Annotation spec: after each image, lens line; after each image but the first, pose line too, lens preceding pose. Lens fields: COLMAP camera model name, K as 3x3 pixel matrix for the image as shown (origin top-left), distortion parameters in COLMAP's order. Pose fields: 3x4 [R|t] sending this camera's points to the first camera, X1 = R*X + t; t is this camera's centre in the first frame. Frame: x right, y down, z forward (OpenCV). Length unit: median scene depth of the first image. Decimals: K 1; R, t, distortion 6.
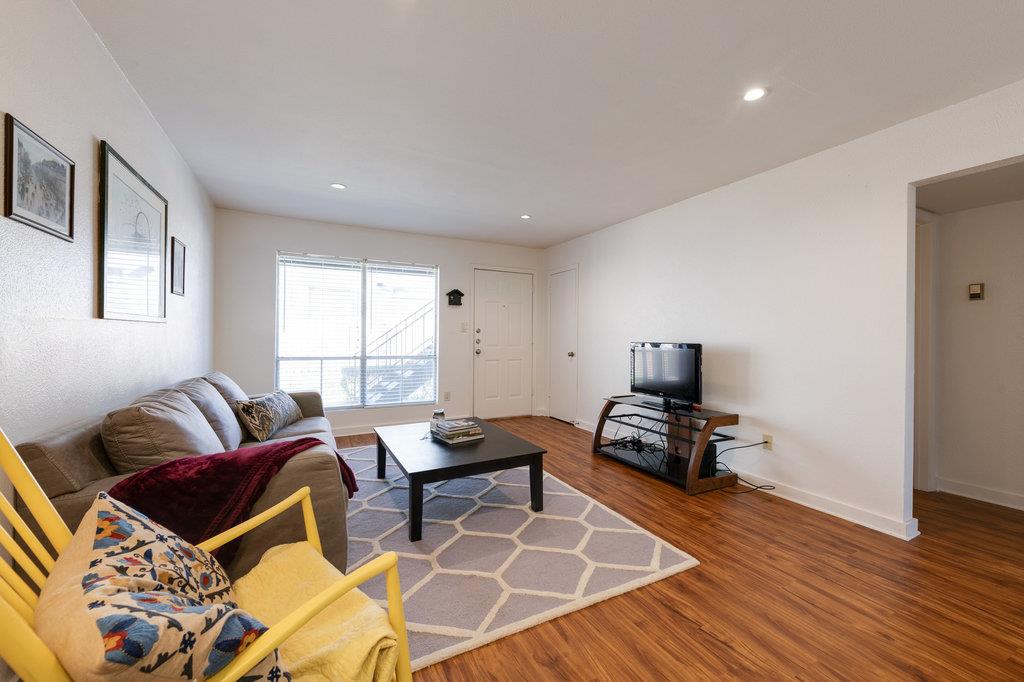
lens RADIAL K [[376.8, 0, 508.3], [0, 376.8, 327.2], [0, 0, 1]] dist [0.000559, -0.000056]
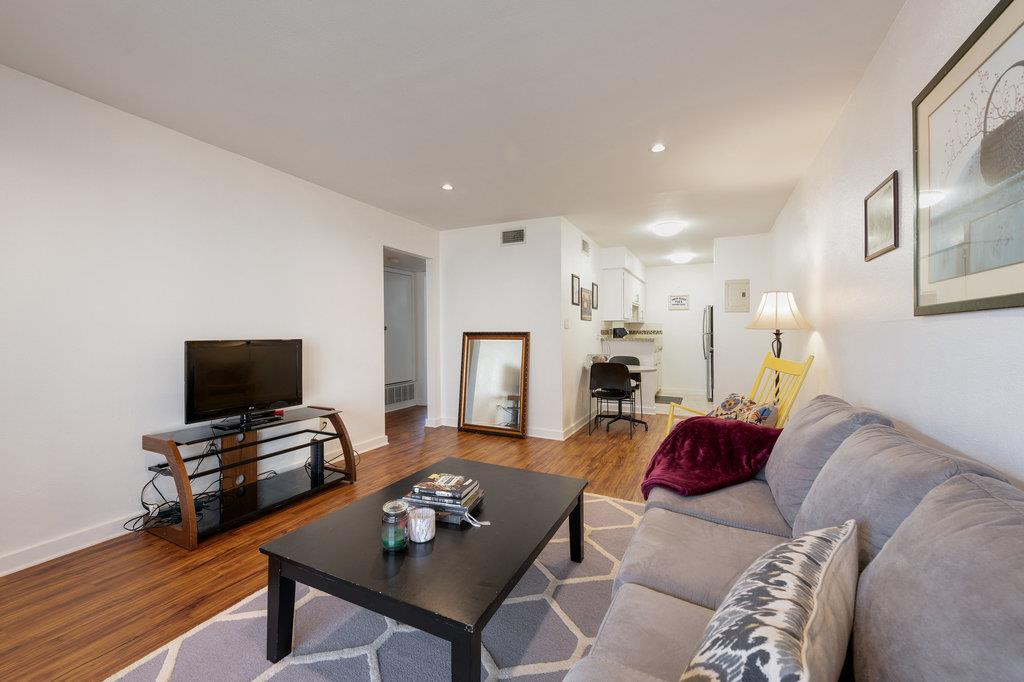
lens RADIAL K [[417.4, 0, 527.8], [0, 417.4, 339.4], [0, 0, 1]] dist [0.000499, -0.000043]
pose [[-0.610715, -0.024453, 0.791473, -0.945840], [-0.024615, 0.999626, 0.011891, 0.016624], [-0.791468, -0.012220, -0.611089, 1.688016]]
